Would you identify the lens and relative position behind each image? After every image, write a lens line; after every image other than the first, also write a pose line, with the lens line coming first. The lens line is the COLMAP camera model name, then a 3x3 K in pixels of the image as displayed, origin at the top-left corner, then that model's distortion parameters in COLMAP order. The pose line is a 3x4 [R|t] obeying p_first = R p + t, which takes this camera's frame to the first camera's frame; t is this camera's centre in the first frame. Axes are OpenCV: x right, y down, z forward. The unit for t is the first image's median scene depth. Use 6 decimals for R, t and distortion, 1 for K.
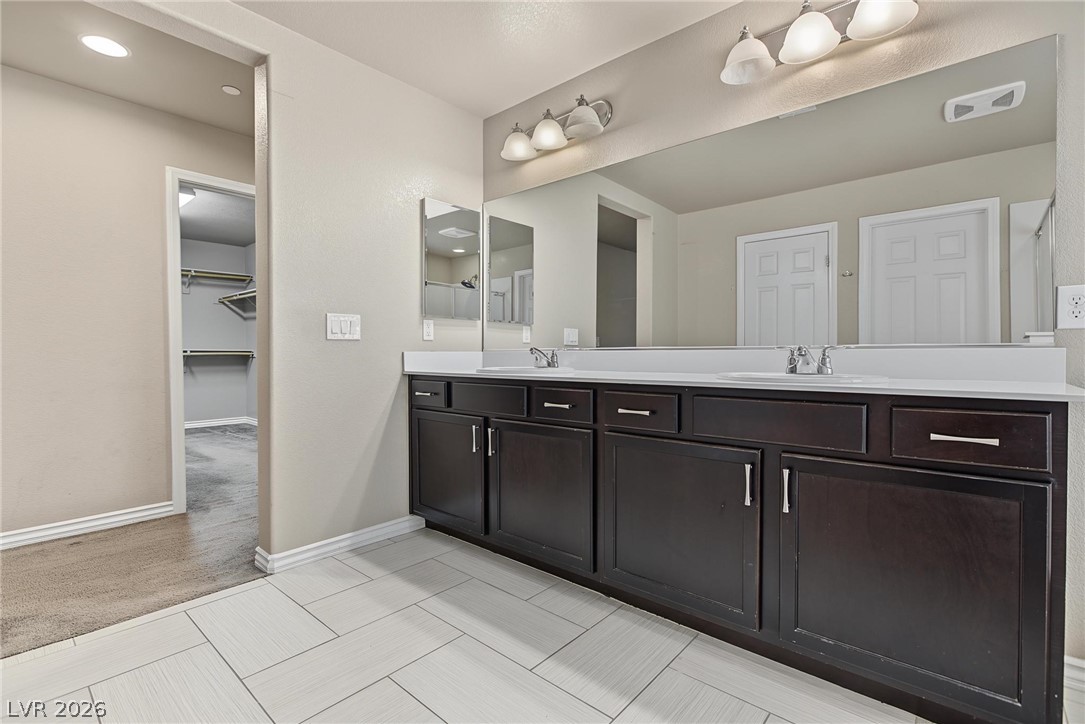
lens RADIAL K [[494.5, 0, 538.9], [0, 494.5, 357.8], [0, 0, 1]] dist [-0.010142, 0.000743]
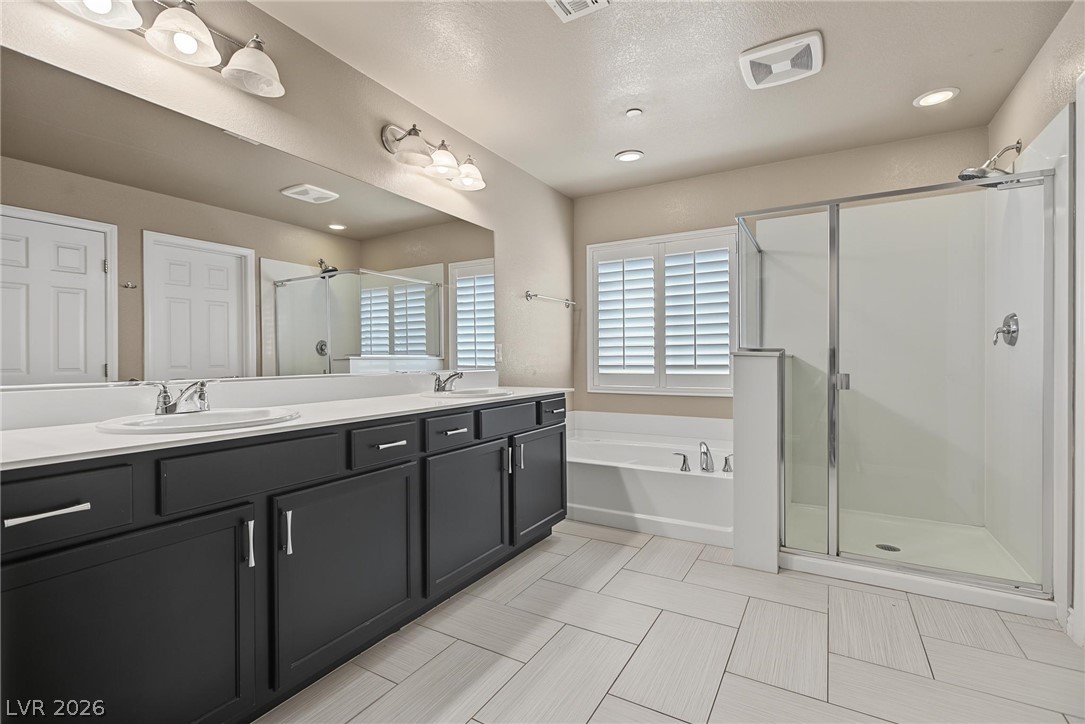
lens RADIAL K [[492.9, 0, 538.7], [0, 492.9, 359.3], [0, 0, 1]] dist [0.001594, 0.000054]
pose [[-0.186475, -0.005208, 0.982446, -0.490161], [0.013457, 0.999879, 0.007854, -0.036751], [-0.982367, 0.014685, -0.186383, 0.498336]]
